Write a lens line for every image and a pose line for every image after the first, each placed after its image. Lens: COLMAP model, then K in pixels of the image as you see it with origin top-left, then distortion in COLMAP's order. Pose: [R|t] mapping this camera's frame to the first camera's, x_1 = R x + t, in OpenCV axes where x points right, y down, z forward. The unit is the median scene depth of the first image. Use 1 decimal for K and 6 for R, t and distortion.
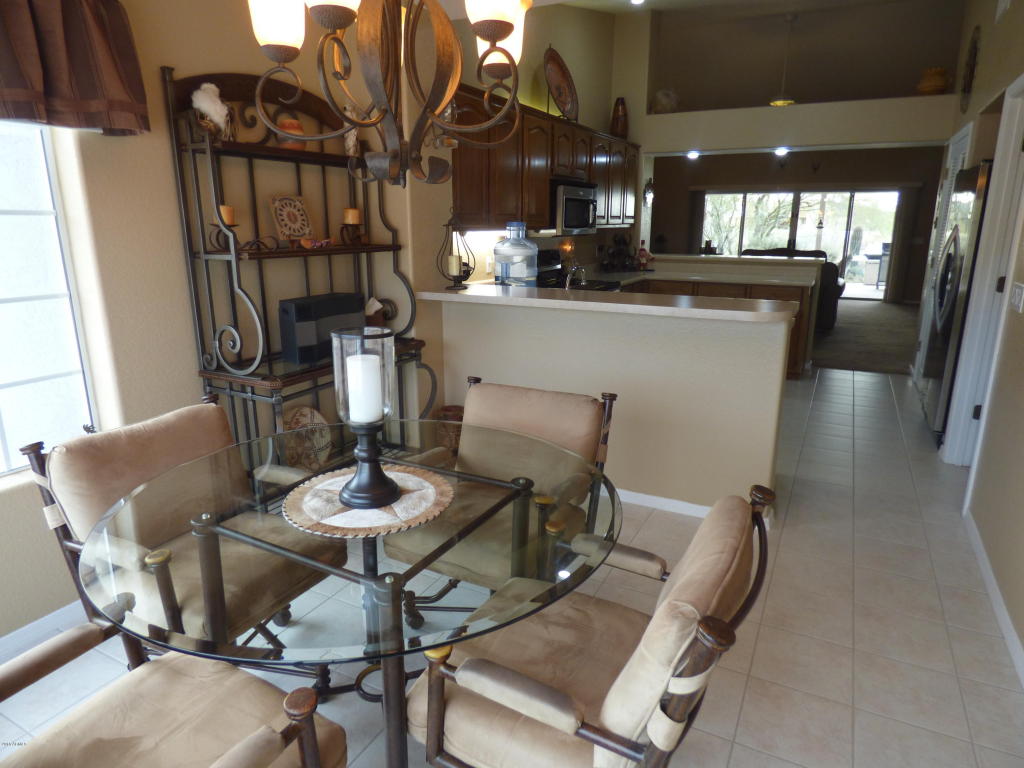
lens RADIAL K [[626.0, 0, 510.7], [0, 626.0, 380.5], [0, 0, 1]] dist [0.007750, -0.004190]
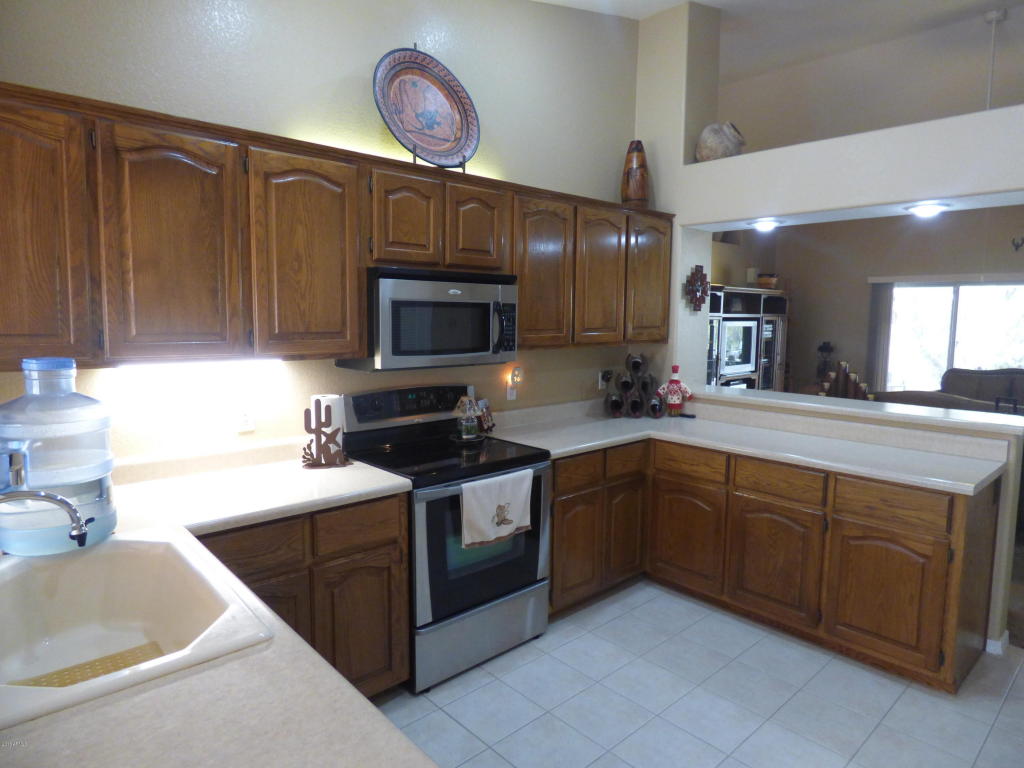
lens RADIAL K [[626.0, 0, 513.8], [0, 626.0, 385.1], [0, 0, 1]] dist [0.007750, -0.004190]
pose [[0.947594, 0.042639, -0.316619, 0.261253], [-0.084783, 0.989081, -0.120544, -0.123513], [0.308022, 0.141071, 0.940862, 0.402104]]
